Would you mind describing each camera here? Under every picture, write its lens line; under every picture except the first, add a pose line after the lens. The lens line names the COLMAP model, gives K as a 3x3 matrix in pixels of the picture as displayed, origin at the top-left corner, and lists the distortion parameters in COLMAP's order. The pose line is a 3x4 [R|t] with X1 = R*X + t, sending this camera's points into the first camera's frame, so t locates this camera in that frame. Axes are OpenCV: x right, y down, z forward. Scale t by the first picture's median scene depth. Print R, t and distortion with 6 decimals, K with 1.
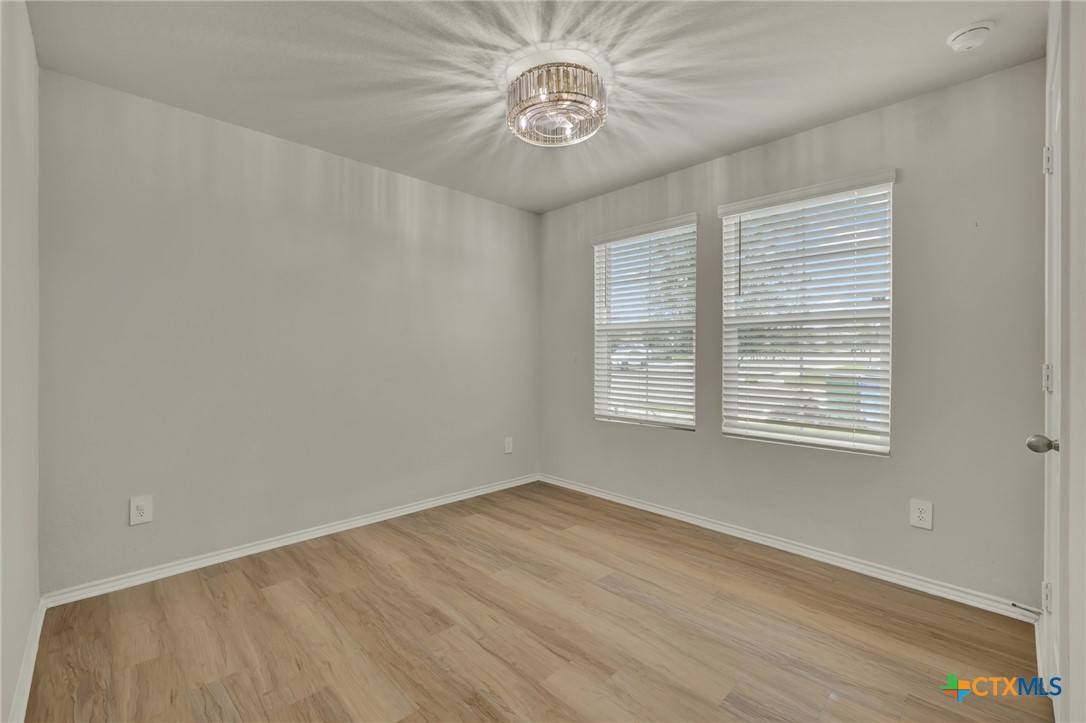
lens RADIAL K [[470.5, 0, 532.9], [0, 470.5, 359.6], [0, 0, 1]] dist [-0.000029, 0.000327]
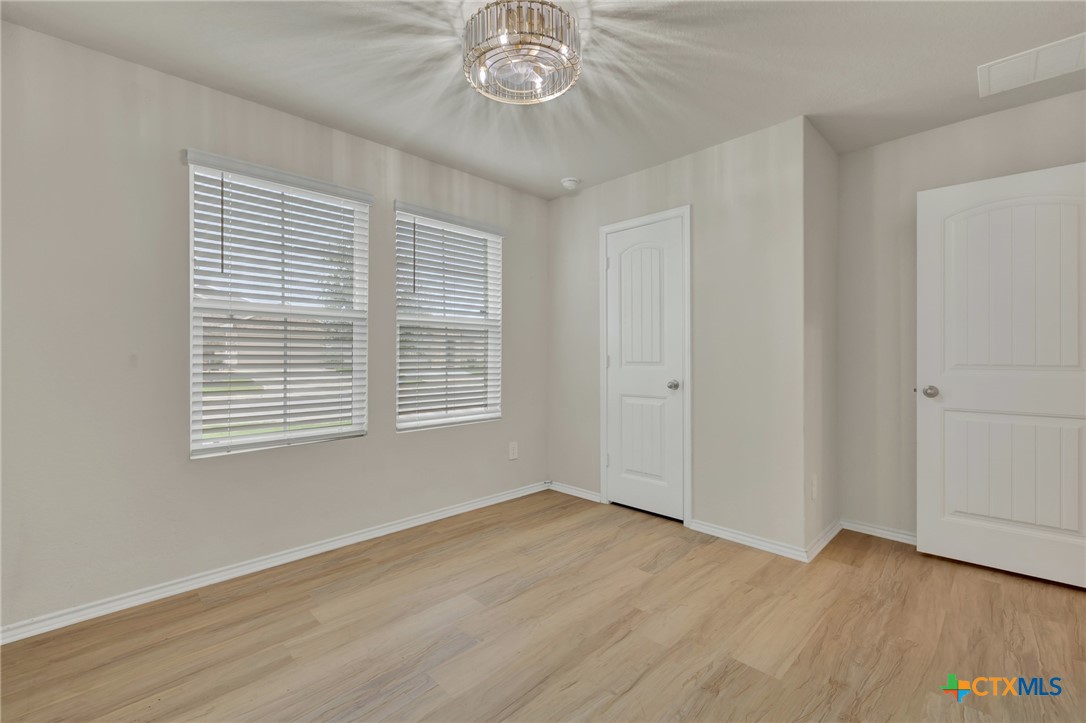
lens RADIAL K [[470.5, 0, 532.9], [0, 470.5, 359.6], [0, 0, 1]] dist [-0.000029, 0.000327]
pose [[-0.031300, -0.006834, 0.999487, -0.688736], [0.013315, 0.999885, 0.007254, 0.006615], [-0.999421, 0.013535, -0.031206, 0.871094]]
